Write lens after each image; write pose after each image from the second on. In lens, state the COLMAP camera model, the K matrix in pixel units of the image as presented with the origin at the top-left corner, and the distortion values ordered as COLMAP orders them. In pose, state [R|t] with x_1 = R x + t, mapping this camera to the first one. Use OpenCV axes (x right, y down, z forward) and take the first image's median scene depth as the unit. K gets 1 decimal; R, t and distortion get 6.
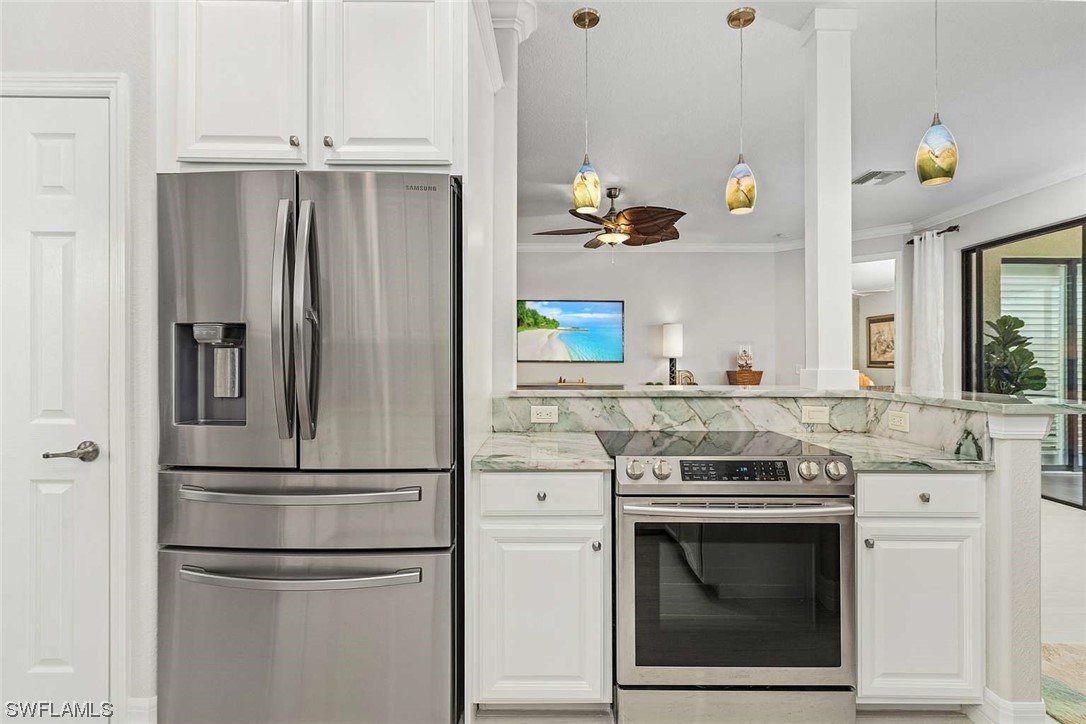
lens RADIAL K [[516.6, 0, 547.0], [0, 516.6, 358.4], [0, 0, 1]] dist [0.000968, -0.000927]
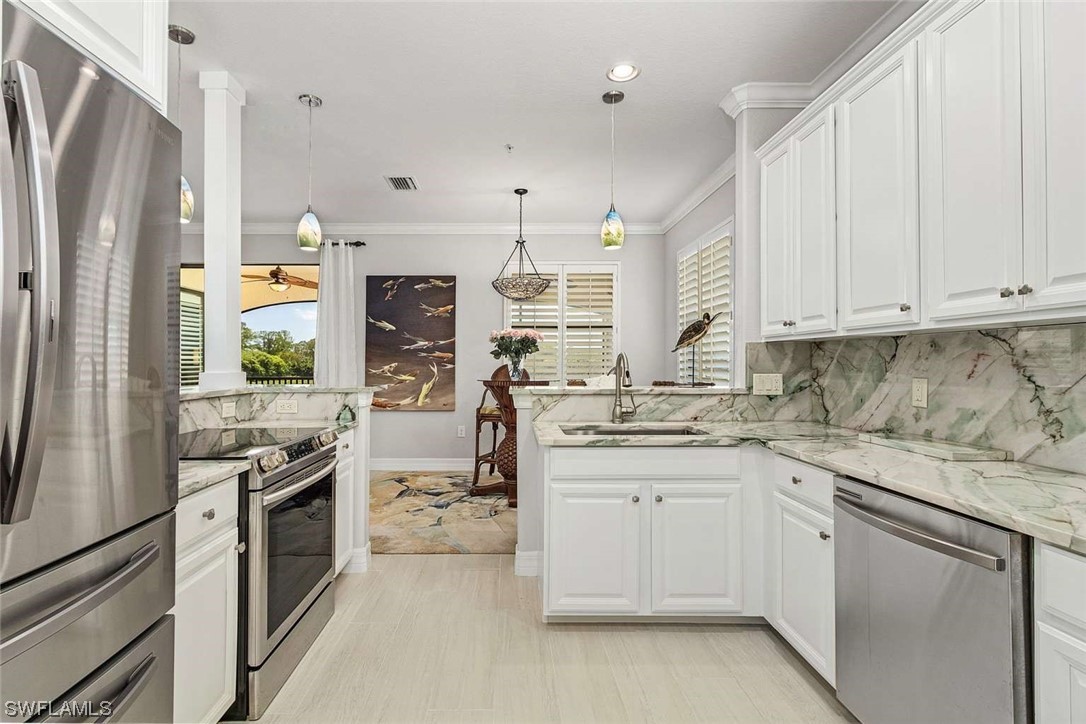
lens RADIAL K [[452.5, 0, 544.0], [0, 452.5, 357.2], [0, 0, 1]] dist [0.000357, -0.000165]
pose [[0.004981, 0.007390, 0.999960, -0.541860], [0.000700, 0.999972, -0.007393, -0.005860], [-0.999987, 0.000737, 0.004975, 0.258981]]
